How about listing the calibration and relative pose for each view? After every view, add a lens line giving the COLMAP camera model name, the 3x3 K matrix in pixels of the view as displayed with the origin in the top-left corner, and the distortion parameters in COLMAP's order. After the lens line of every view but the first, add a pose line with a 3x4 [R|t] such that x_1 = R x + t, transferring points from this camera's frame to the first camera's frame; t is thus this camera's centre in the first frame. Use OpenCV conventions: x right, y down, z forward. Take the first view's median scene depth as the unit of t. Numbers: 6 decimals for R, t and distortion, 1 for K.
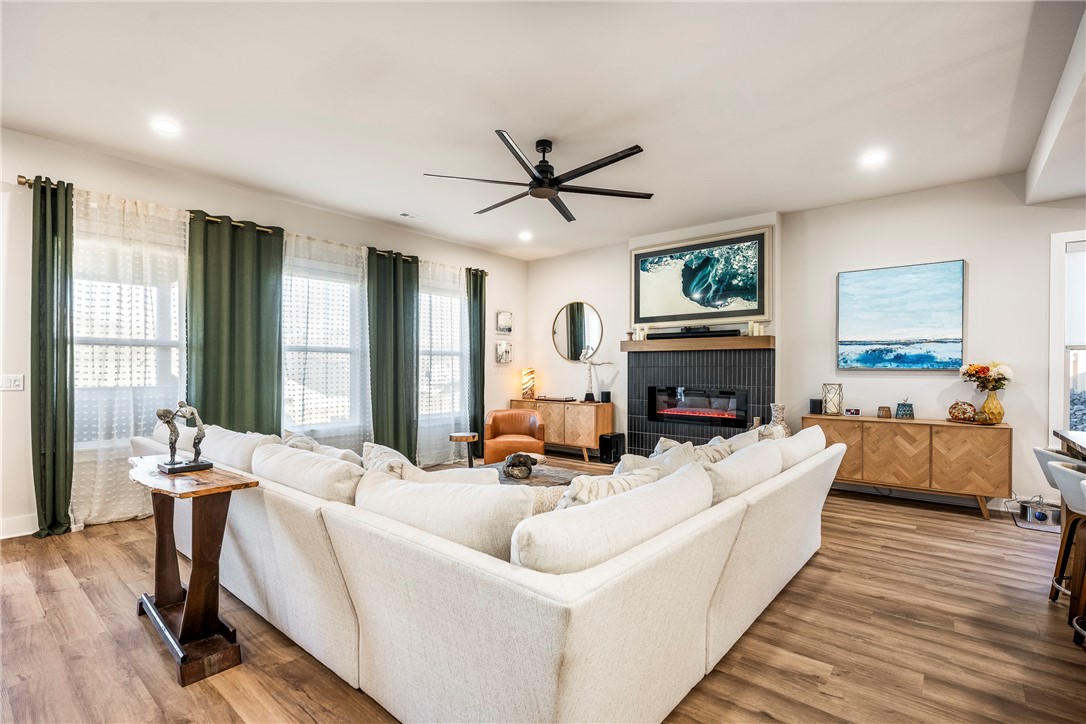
lens RADIAL K [[504.2, 0, 537.9], [0, 504.2, 372.5], [0, 0, 1]] dist [-0.000219, -0.000021]
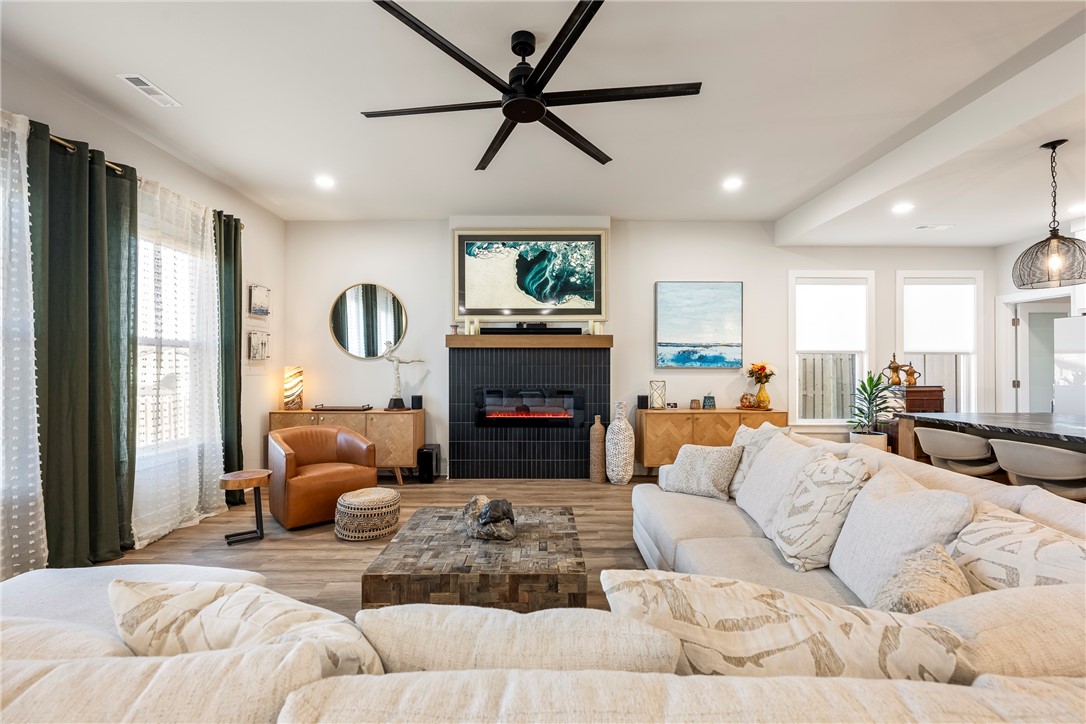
lens RADIAL K [[478.9, 0, 541.9], [0, 478.9, 365.3], [0, 0, 1]] dist [0.003202, 0.000529]
pose [[0.760402, 0.000104, 0.649453, -0.269594], [0.006339, 0.999951, -0.007581, -0.005225], [-0.649422, 0.009882, 0.760364, 0.335300]]
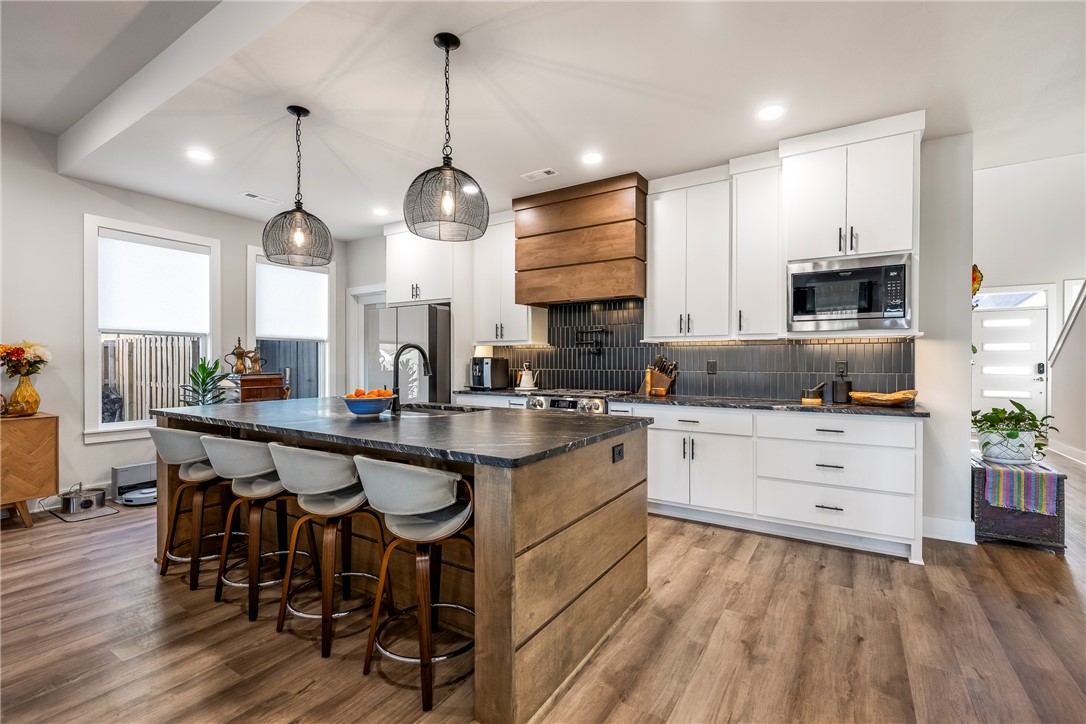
lens RADIAL K [[478.9, 0, 541.9], [0, 478.9, 365.3], [0, 0, 1]] dist [0.003202, 0.000529]
pose [[-0.123739, -0.011929, 0.992243, -0.015690], [0.003622, 0.999916, 0.012473, 0.008576], [-0.992308, 0.005138, -0.123685, 0.178946]]
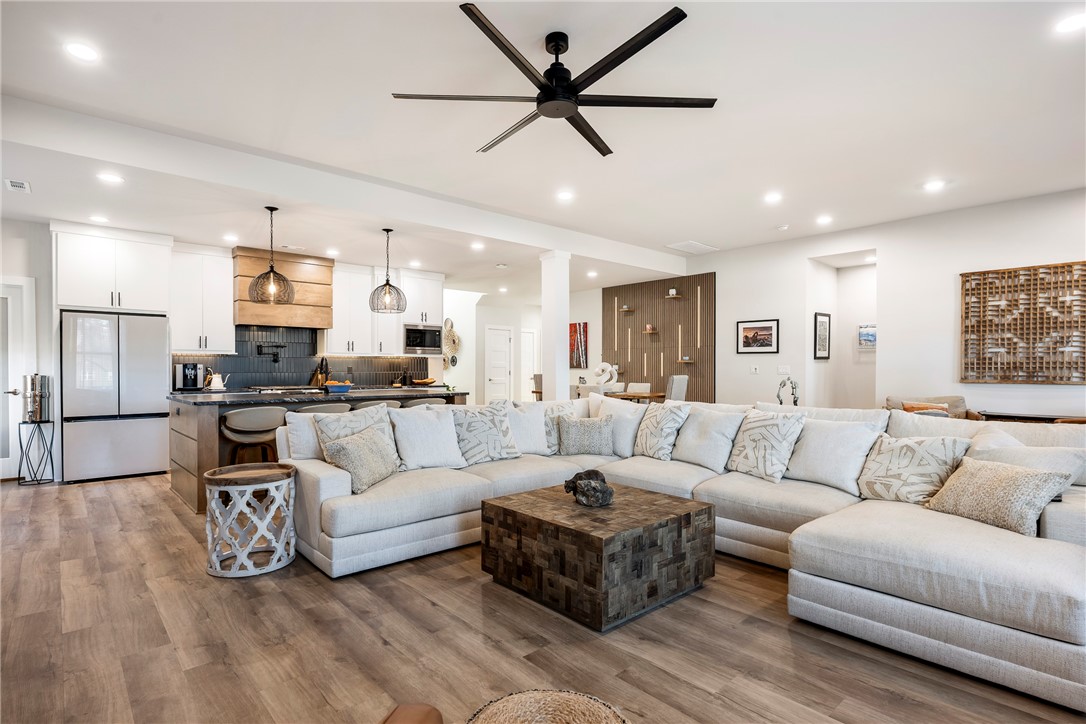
lens RADIAL K [[551.7, 0, 543.0], [0, 551.7, 362.0], [0, 0, 1]] dist [0.002605, 0.000121]
pose [[-0.990337, 0.003597, 0.138632, -0.060933], [0.003384, 0.999993, -0.001776, 0.004852], [-0.138637, -0.001289, -0.990342, 1.202946]]
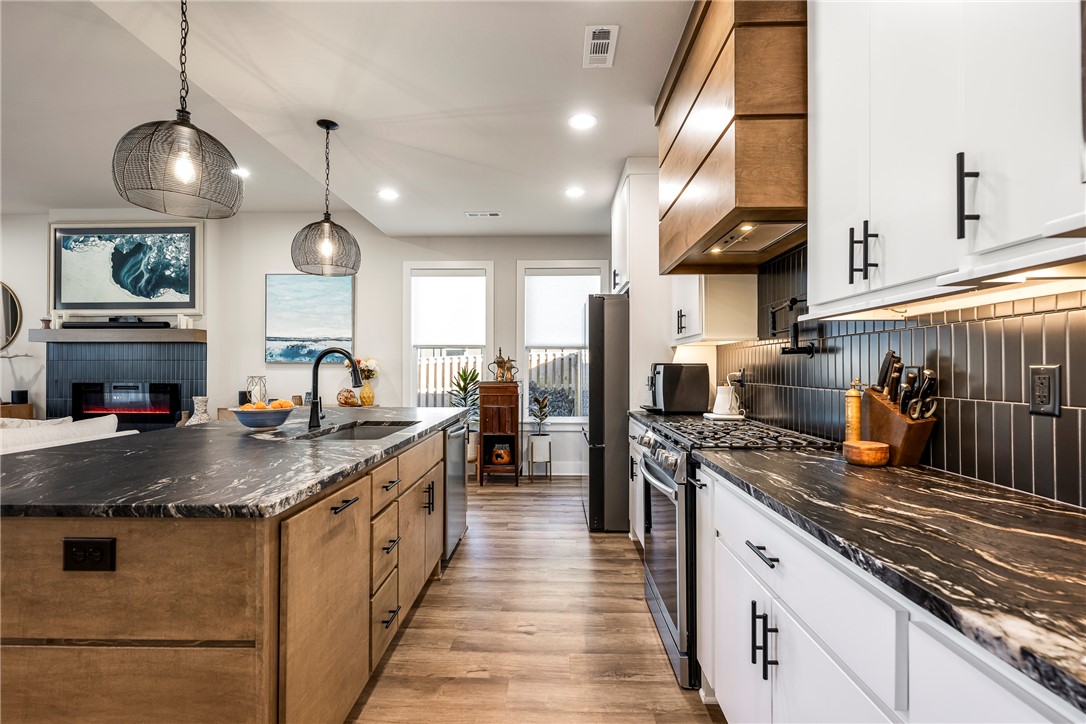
lens RADIAL K [[495.6, 0, 541.6], [0, 495.6, 365.6], [0, 0, 1]] dist [-0.000812, -0.000054]
pose [[0.786302, 0.002393, 0.617838, 0.376244], [0.005058, 0.999934, -0.010310, 0.012548], [-0.617821, 0.011232, 0.786238, -0.193715]]
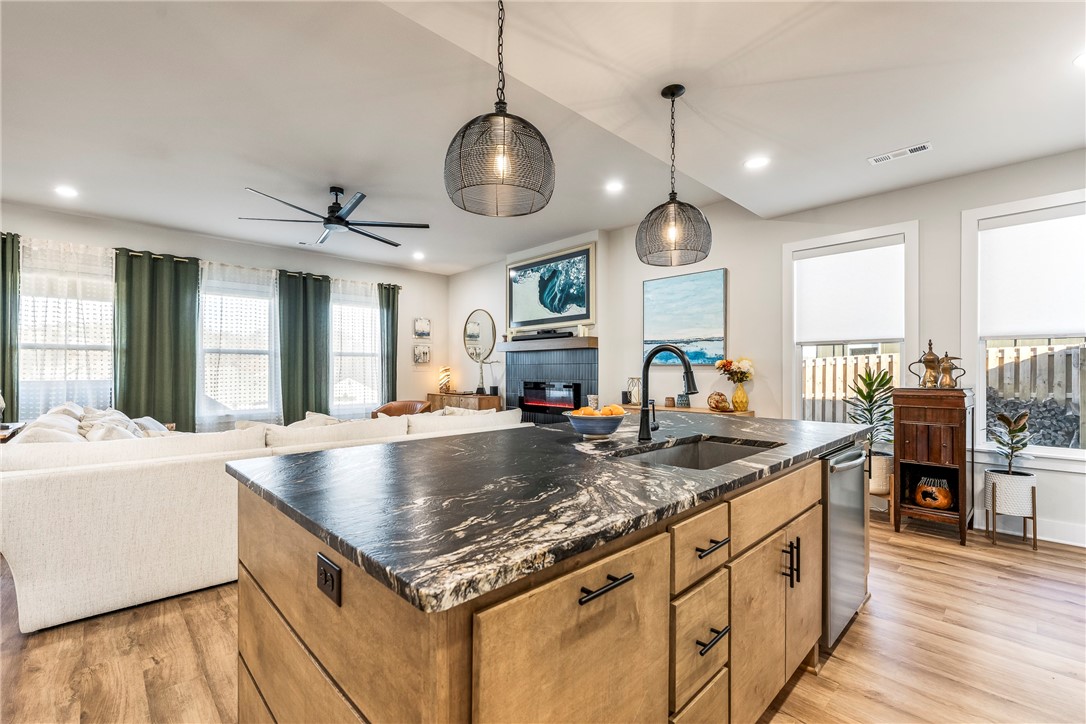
lens RADIAL K [[469.6, 0, 540.1], [0, 469.6, 370.8], [0, 0, 1]] dist [-0.001164, 0.000017]
pose [[0.993556, -0.003553, -0.113287, 0.450117], [0.002826, 0.999974, -0.006575, 0.012135], [0.113308, 0.006213, 0.993540, -0.085110]]
